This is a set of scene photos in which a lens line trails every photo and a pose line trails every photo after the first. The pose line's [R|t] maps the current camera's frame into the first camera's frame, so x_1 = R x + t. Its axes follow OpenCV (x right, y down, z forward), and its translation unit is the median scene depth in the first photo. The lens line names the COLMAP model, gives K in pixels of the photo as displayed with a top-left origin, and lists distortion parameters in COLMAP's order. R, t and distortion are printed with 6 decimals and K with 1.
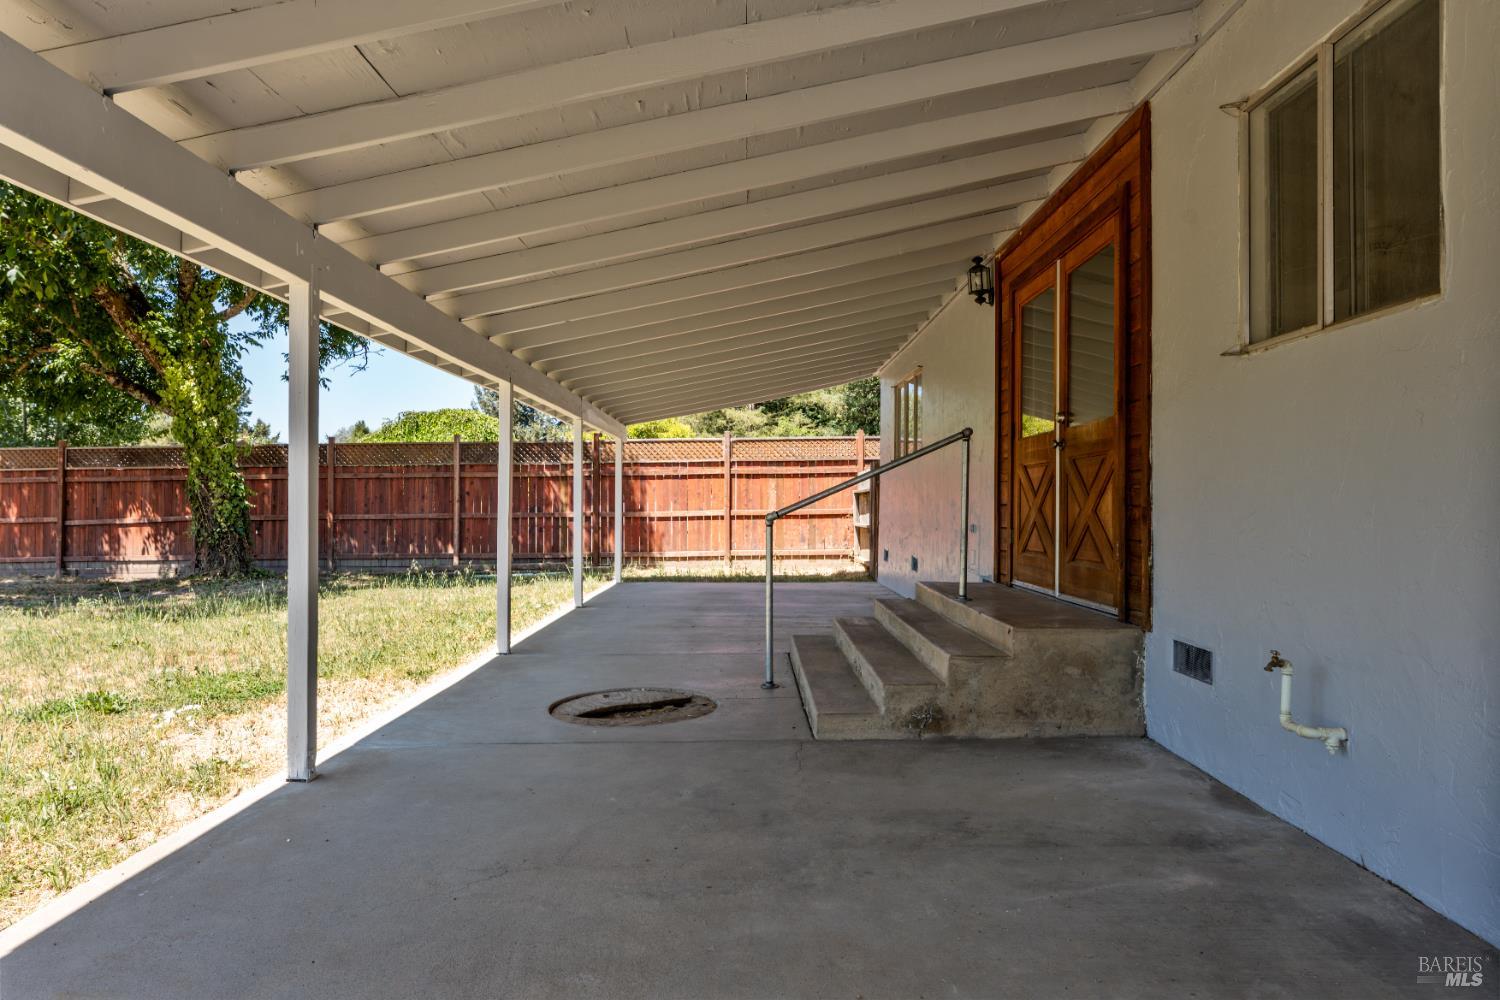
lens RADIAL K [[916.0, 0, 750.4], [0, 916.0, 502.6], [0, 0, 1]] dist [-0.044953, 0.048183]
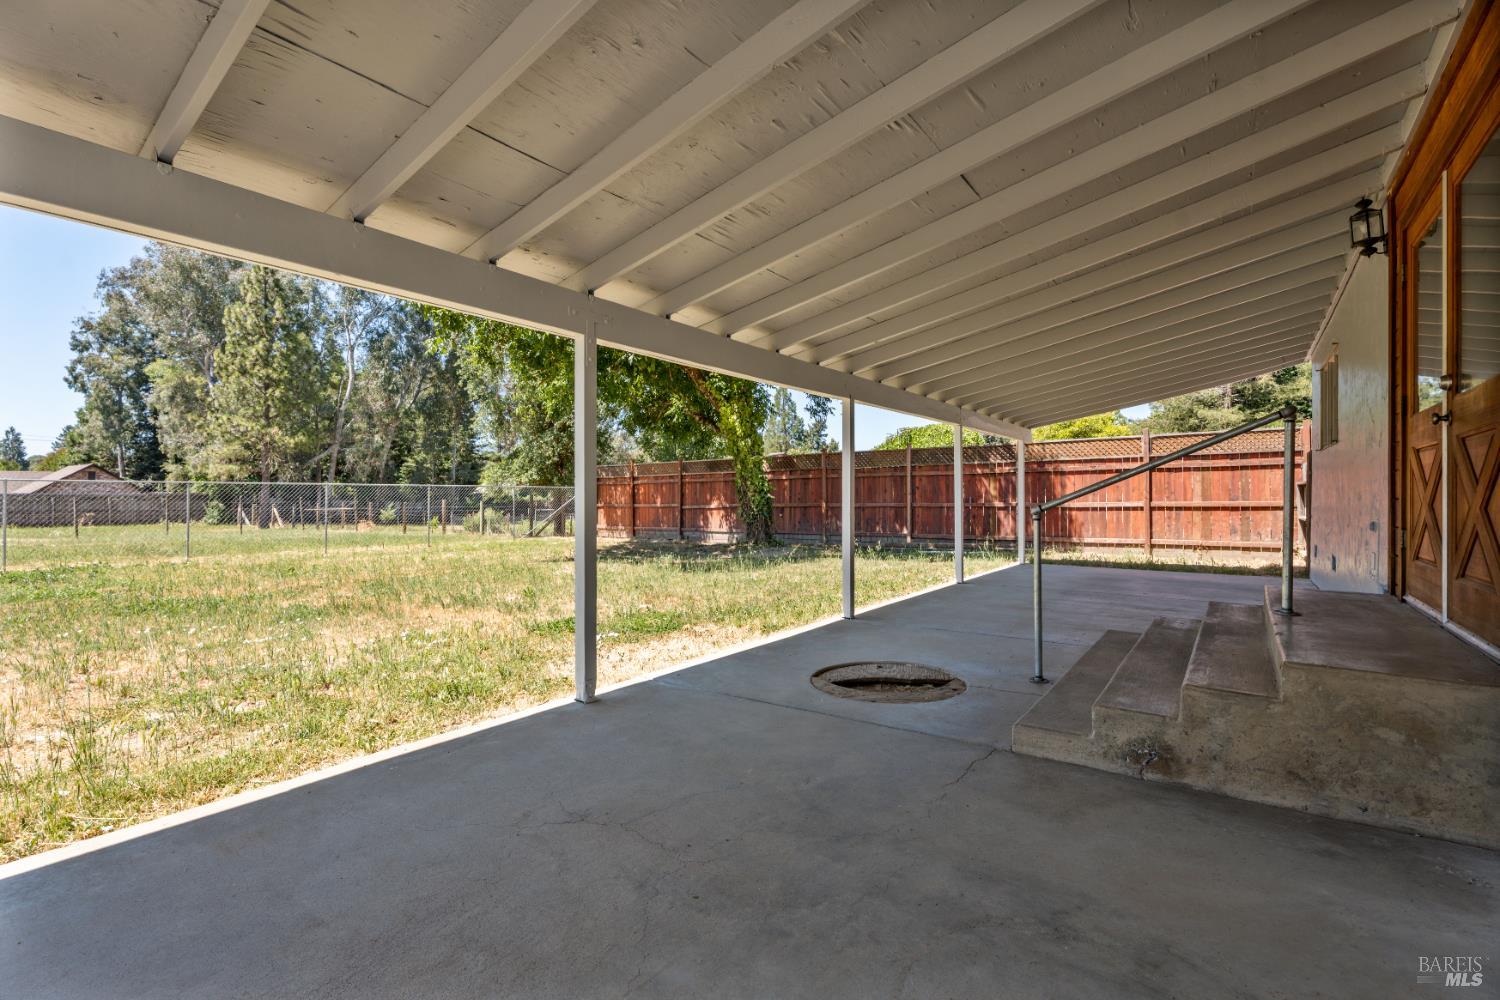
lens RADIAL K [[682.3, 0, 750.3], [0, 682.3, 493.4], [0, 0, 1]] dist [0.000187, -0.000387]
pose [[0.809141, -0.001429, -0.587613, 0.104935], [0.000687, 0.999999, -0.001485, -0.001252], [0.587614, 0.000798, 0.809141, 0.109722]]
